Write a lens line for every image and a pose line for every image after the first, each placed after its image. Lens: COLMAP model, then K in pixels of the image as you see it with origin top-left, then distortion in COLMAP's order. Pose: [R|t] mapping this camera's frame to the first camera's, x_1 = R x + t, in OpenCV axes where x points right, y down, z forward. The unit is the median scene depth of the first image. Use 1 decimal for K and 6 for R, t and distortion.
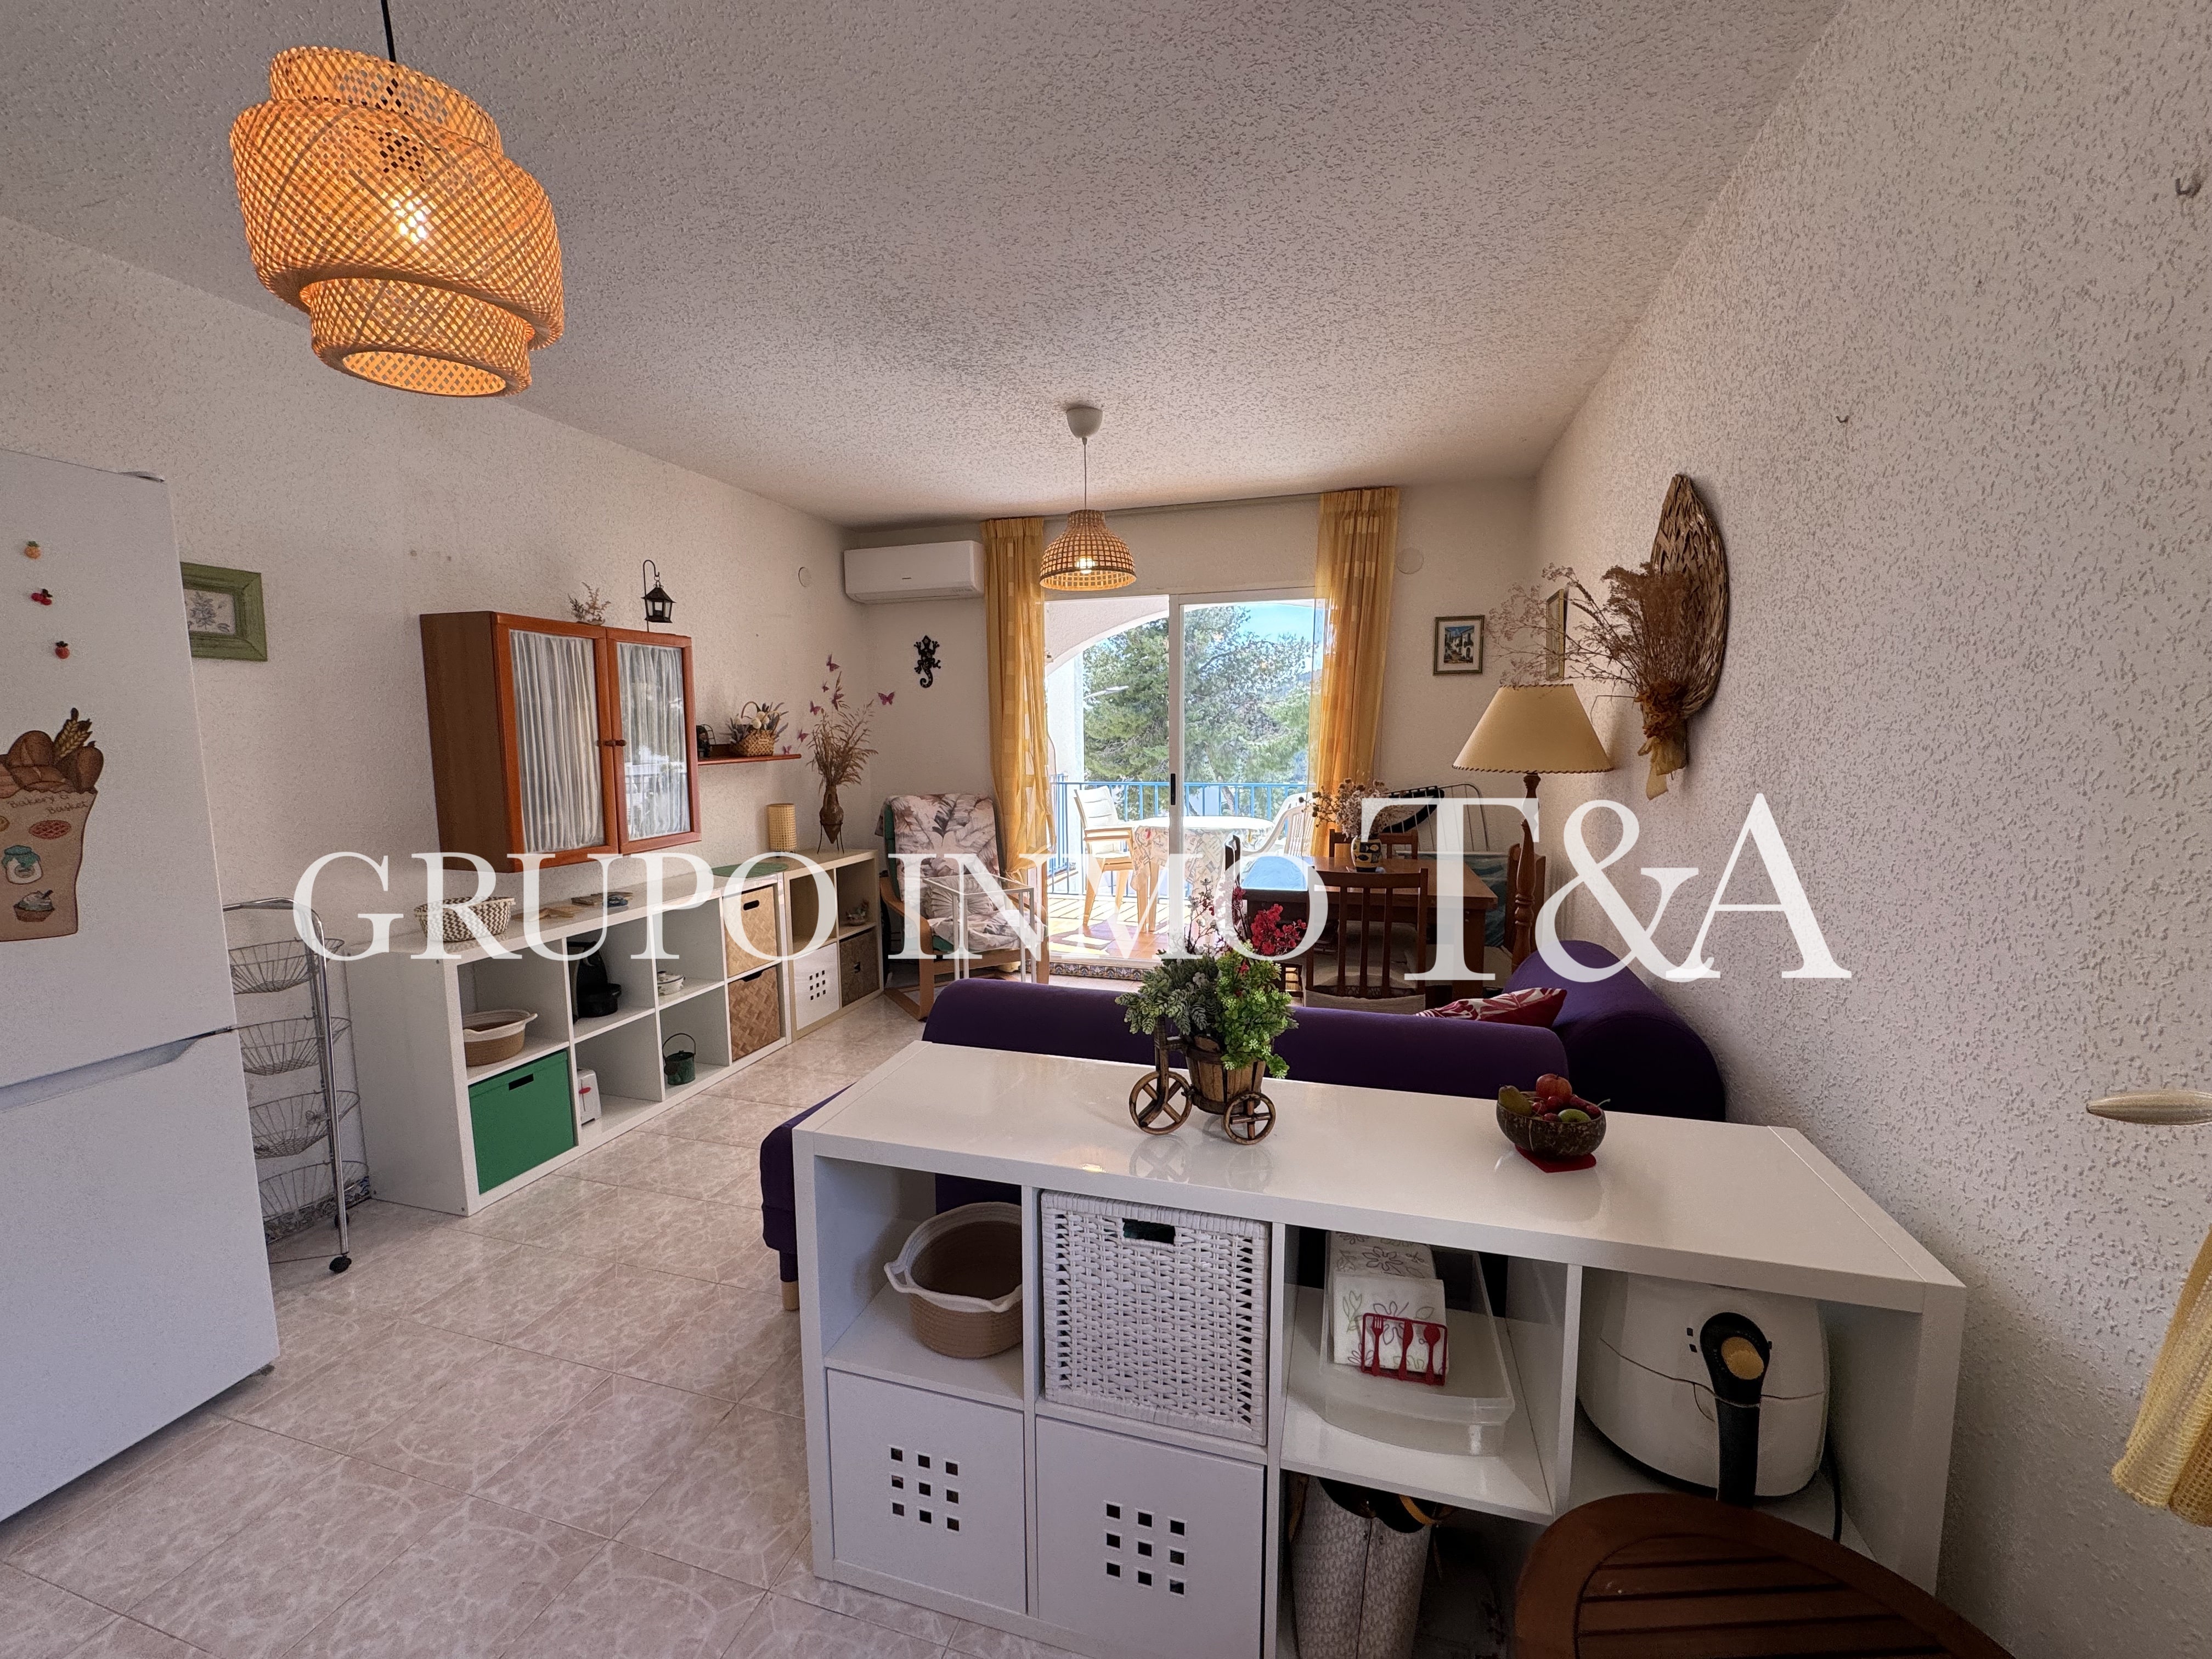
lens RADIAL K [[876.8, 0, 1106.9], [0, 876.8, 822.5], [0, 0, 1]] dist [-0.005346, 0.000709]
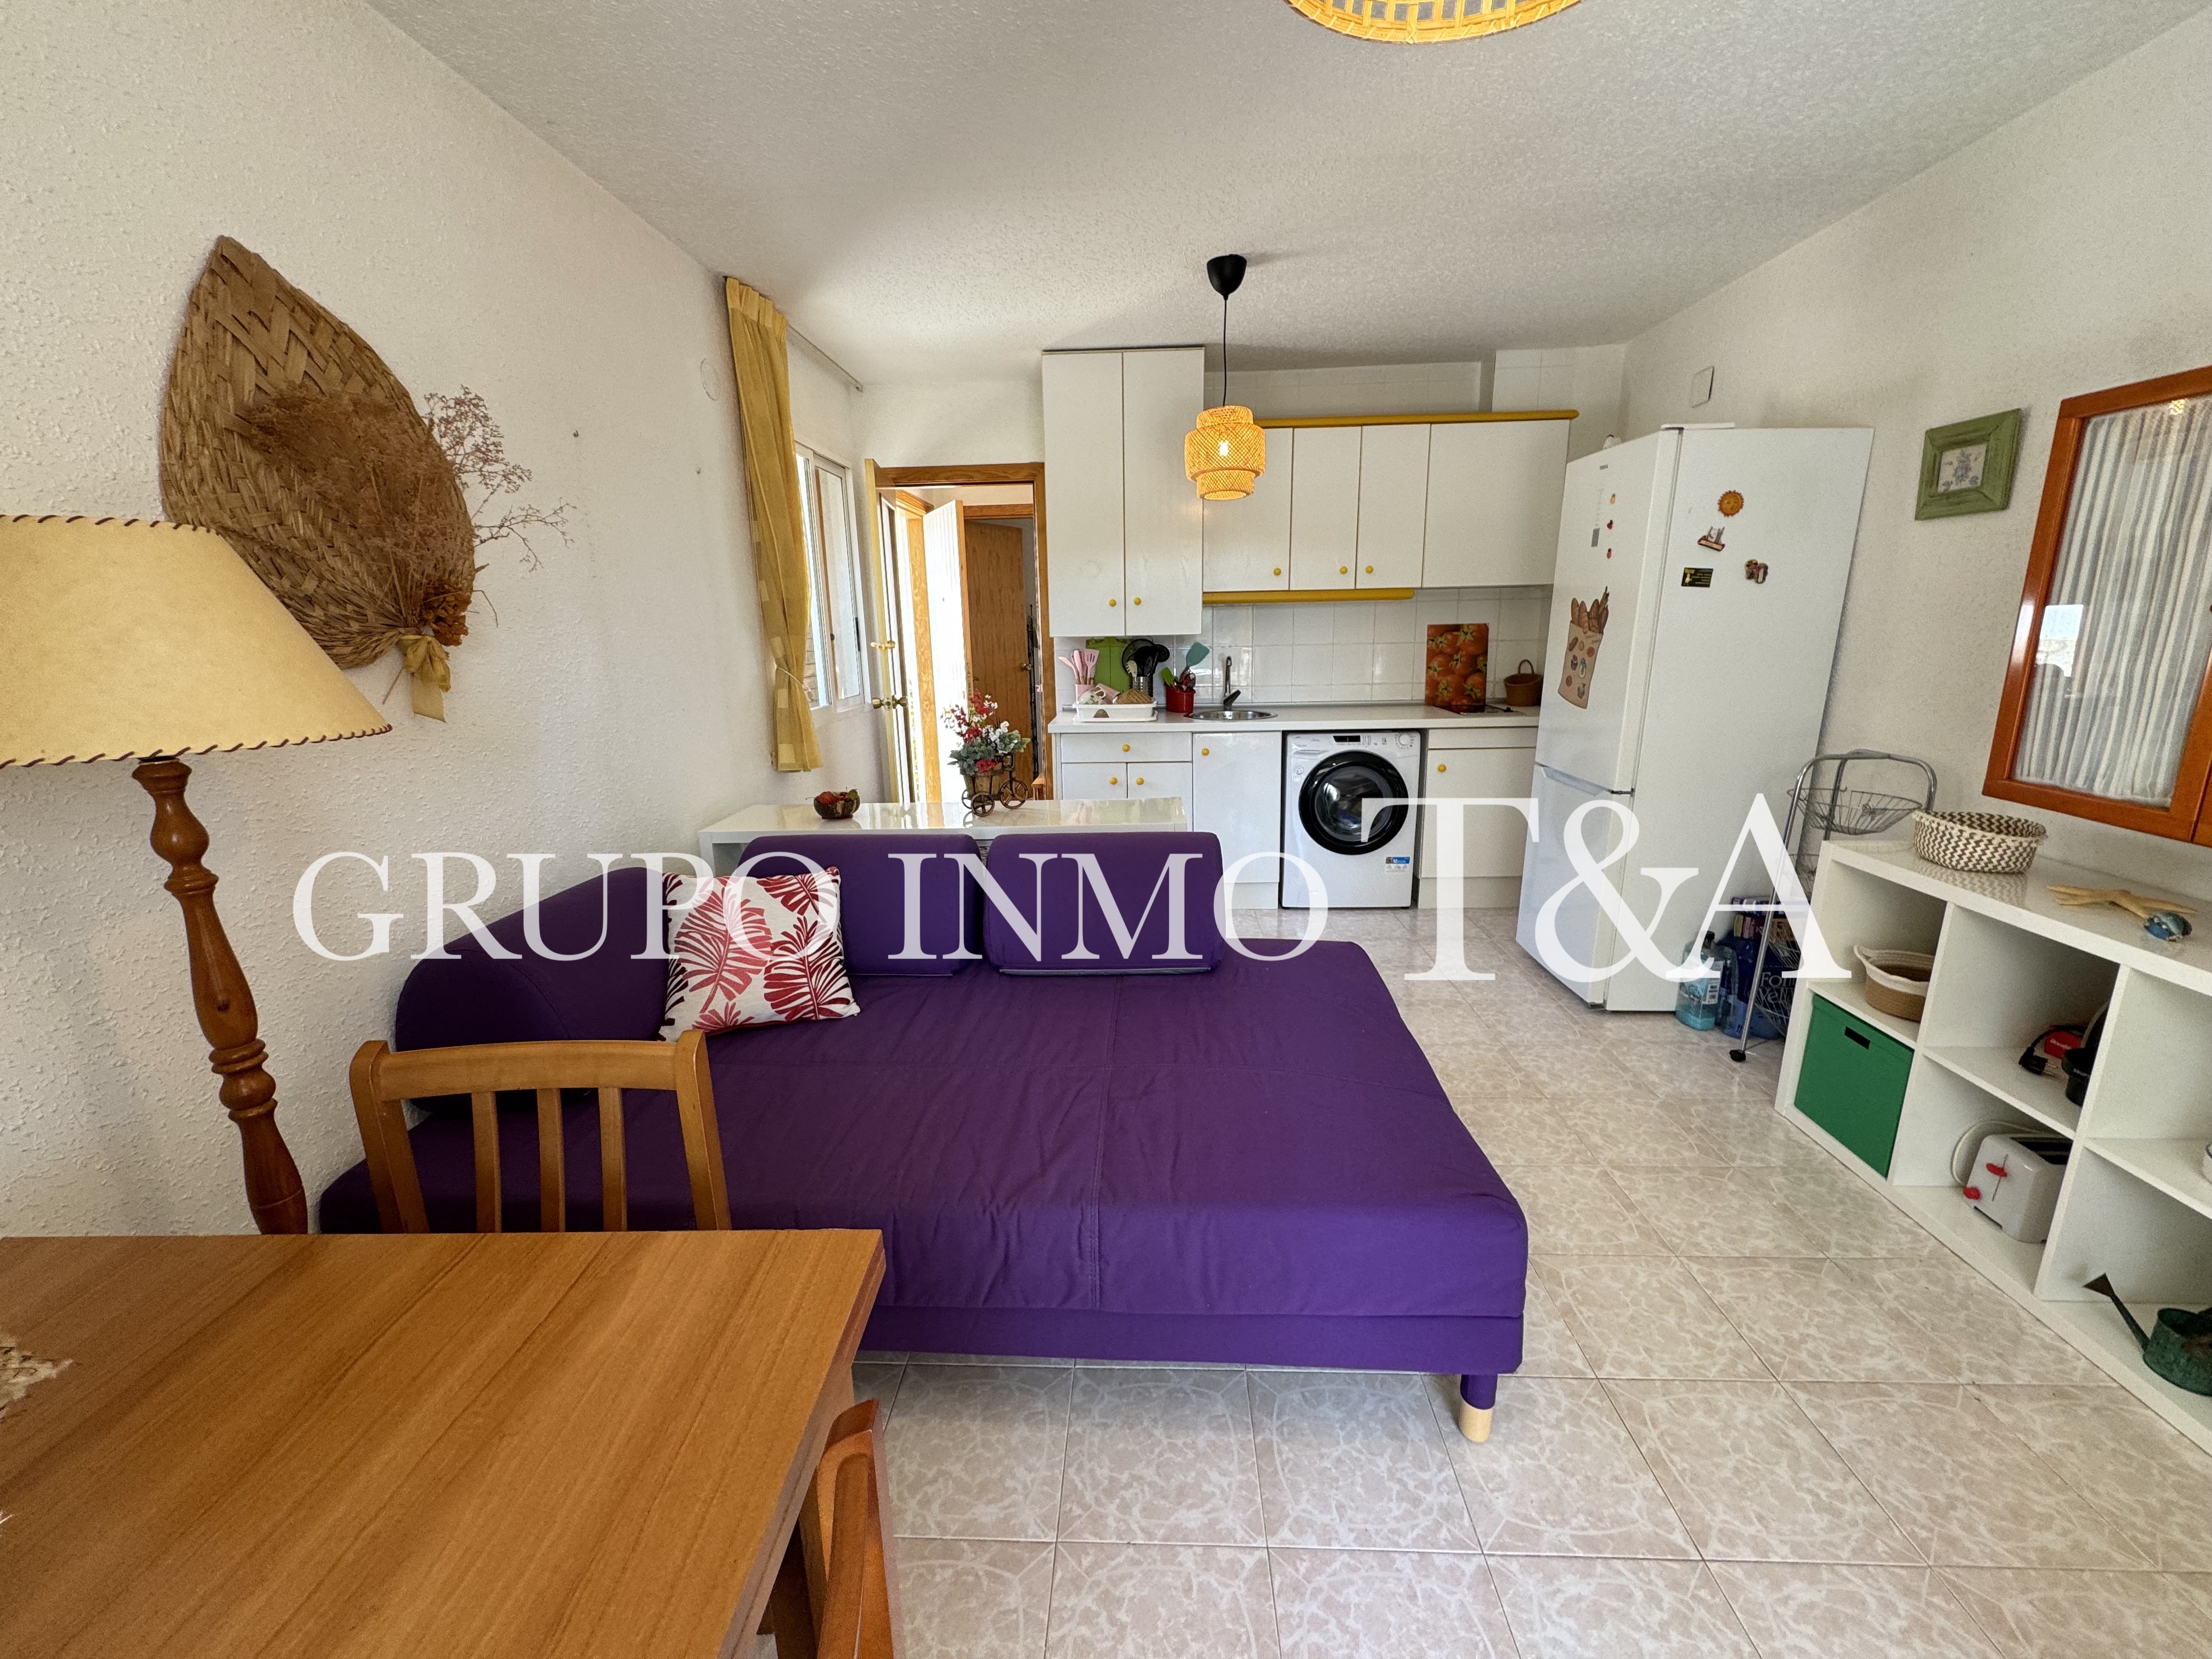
lens RADIAL K [[876.8, 0, 1106.9], [0, 876.8, 822.5], [0, 0, 1]] dist [-0.005346, 0.000709]
pose [[-0.971261, 0.084025, -0.222692, 0.141042], [0.006464, 0.944583, 0.328209, -0.137314], [0.237929, 0.317337, -0.917980, 1.308711]]
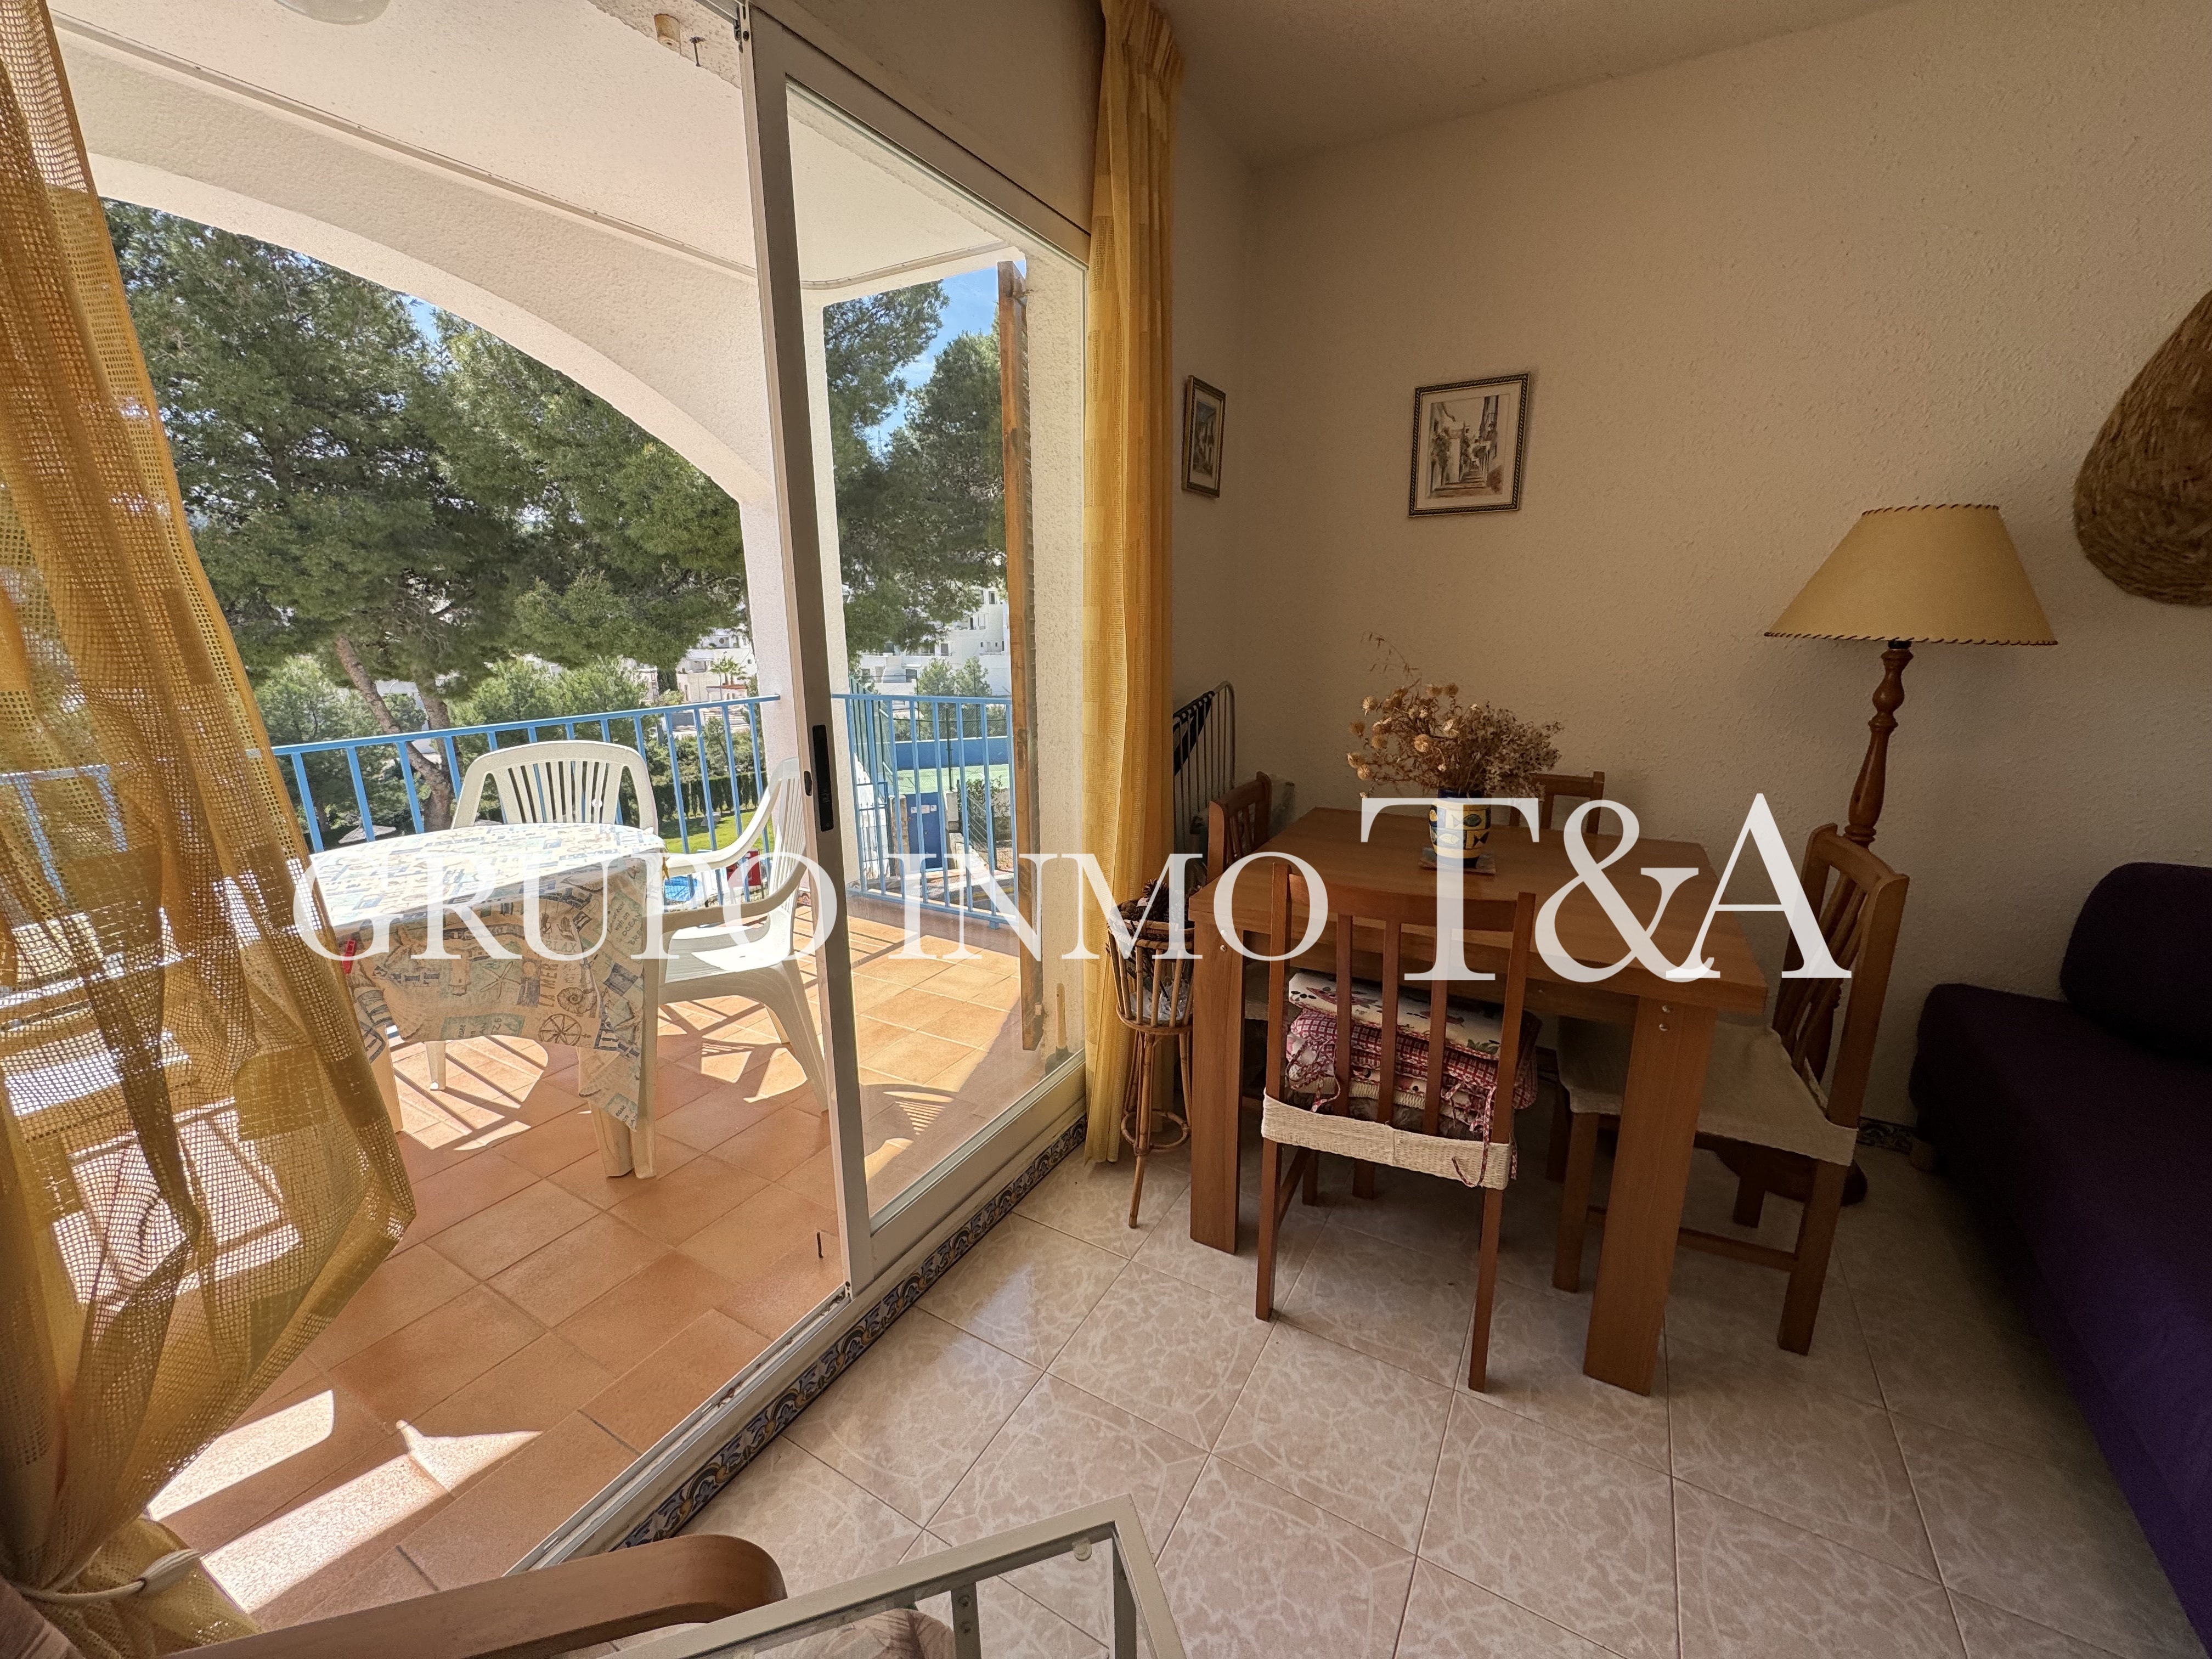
lens RADIAL K [[876.8, 0, 1106.9], [0, 876.8, 822.5], [0, 0, 1]] dist [-0.005346, 0.000709]
pose [[0.238262, -0.218337, 0.946340, -0.283183], [0.105909, 0.974432, 0.198153, -0.108091], [-0.965409, 0.053014, 0.255294, 1.261940]]
